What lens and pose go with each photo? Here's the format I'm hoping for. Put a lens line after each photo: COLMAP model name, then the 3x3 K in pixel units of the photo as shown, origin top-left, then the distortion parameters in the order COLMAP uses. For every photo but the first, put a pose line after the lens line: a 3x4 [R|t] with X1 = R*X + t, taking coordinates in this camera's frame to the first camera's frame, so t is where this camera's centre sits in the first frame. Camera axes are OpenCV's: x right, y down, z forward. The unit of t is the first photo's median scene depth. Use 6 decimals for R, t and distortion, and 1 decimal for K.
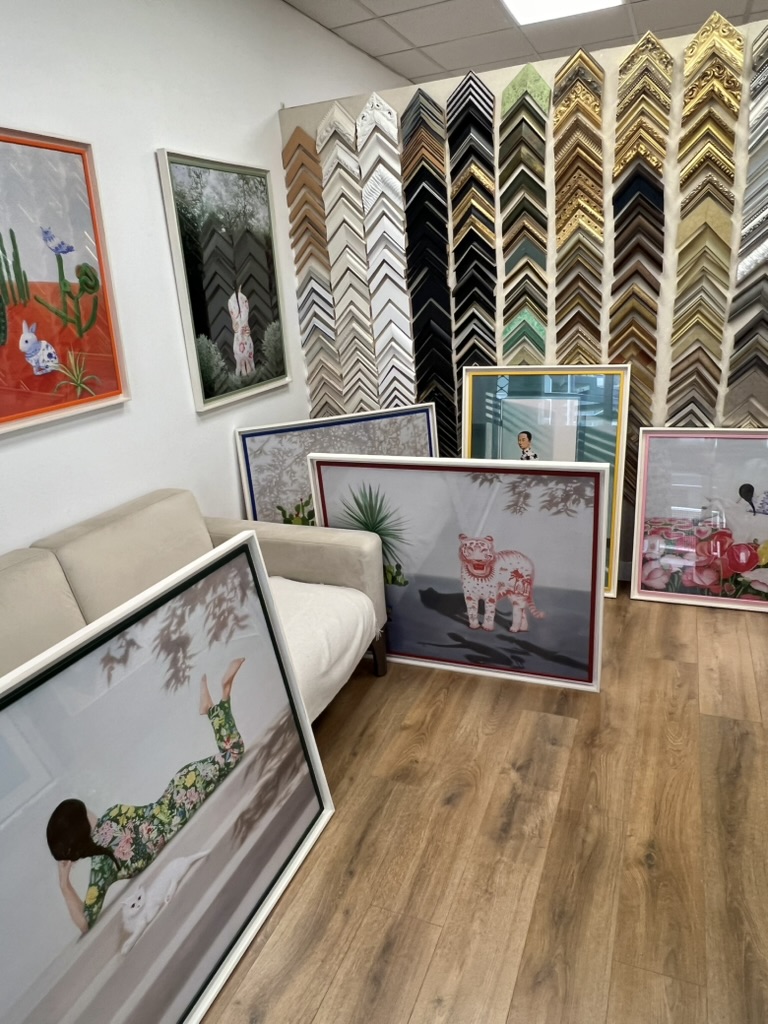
lens RADIAL K [[684.2, 0, 384.0], [0, 684.2, 512.0], [0, 0, 1]] dist [0.001565, 0.000217]
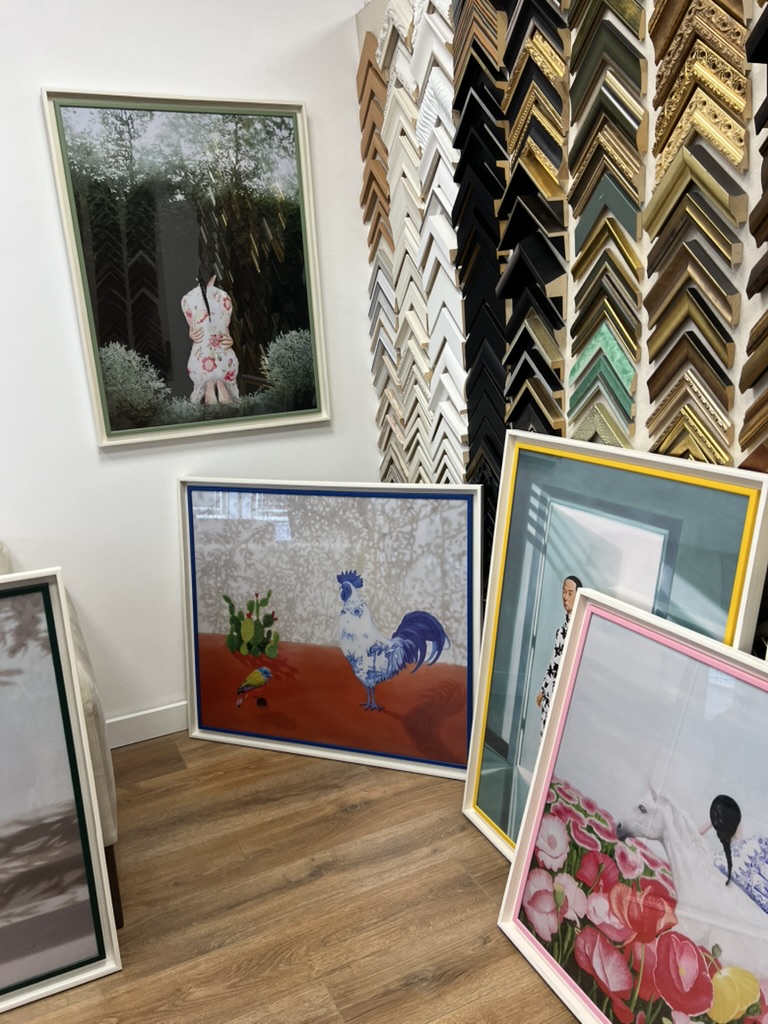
lens RADIAL K [[774.2, 0, 384.3], [0, 774.2, 527.2], [0, 0, 1]] dist [0.005410, 0.001589]
pose [[0.749171, 0.201549, -0.630968, 0.450060], [-0.212164, 0.975411, 0.059663, -0.158719], [0.627478, 0.089171, 0.773511, 0.499131]]
